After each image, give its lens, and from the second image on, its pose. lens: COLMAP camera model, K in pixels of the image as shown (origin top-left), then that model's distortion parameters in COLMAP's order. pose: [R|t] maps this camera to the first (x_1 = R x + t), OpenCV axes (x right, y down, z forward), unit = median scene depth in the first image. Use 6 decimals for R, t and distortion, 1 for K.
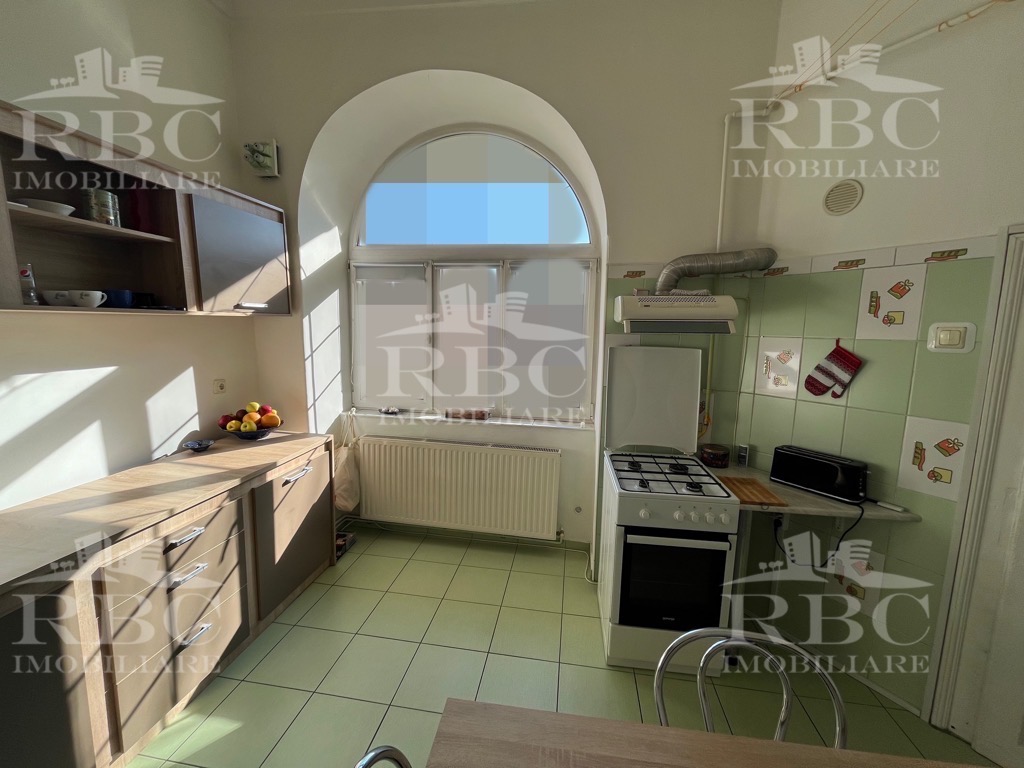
lens RADIAL K [[413.7, 0, 514.6], [0, 413.7, 382.6], [0, 0, 1]] dist [-0.003664, -0.000442]
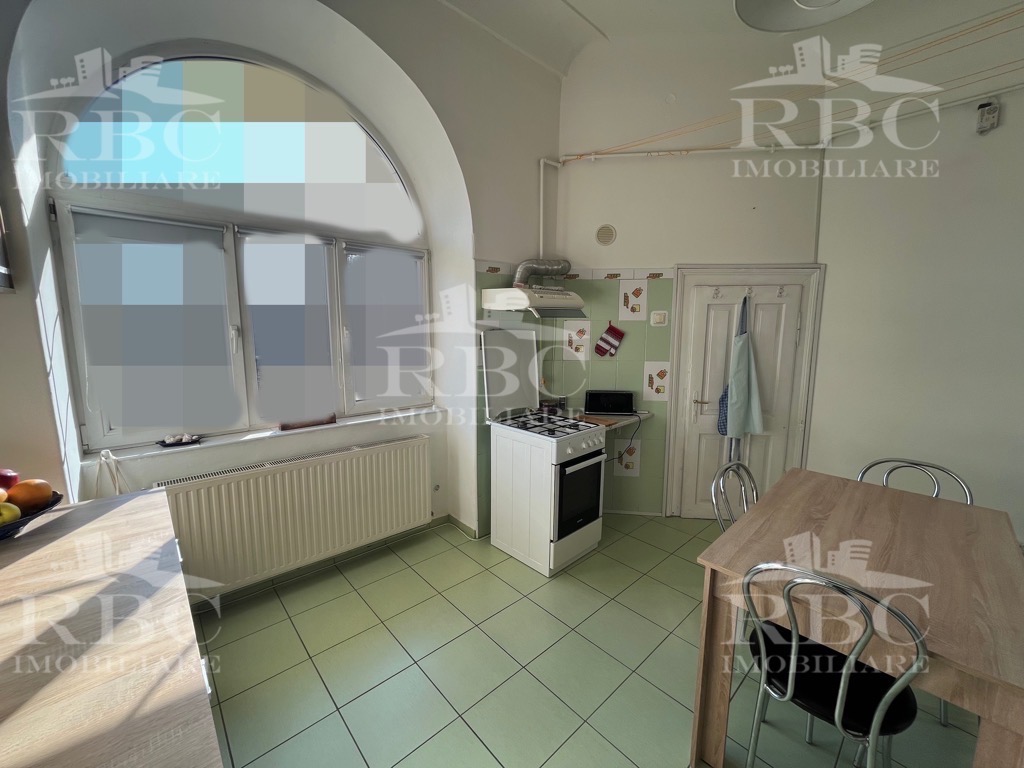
lens RADIAL K [[415.3, 0, 512.0], [0, 415.3, 384.0], [0, 0, 1]] dist [-0.000293, -0.000443]
pose [[0.623624, -0.127659, 0.771230, -0.714625], [0.111783, 0.991000, 0.073647, -0.018609], [-0.773691, 0.040282, 0.632282, 0.232995]]
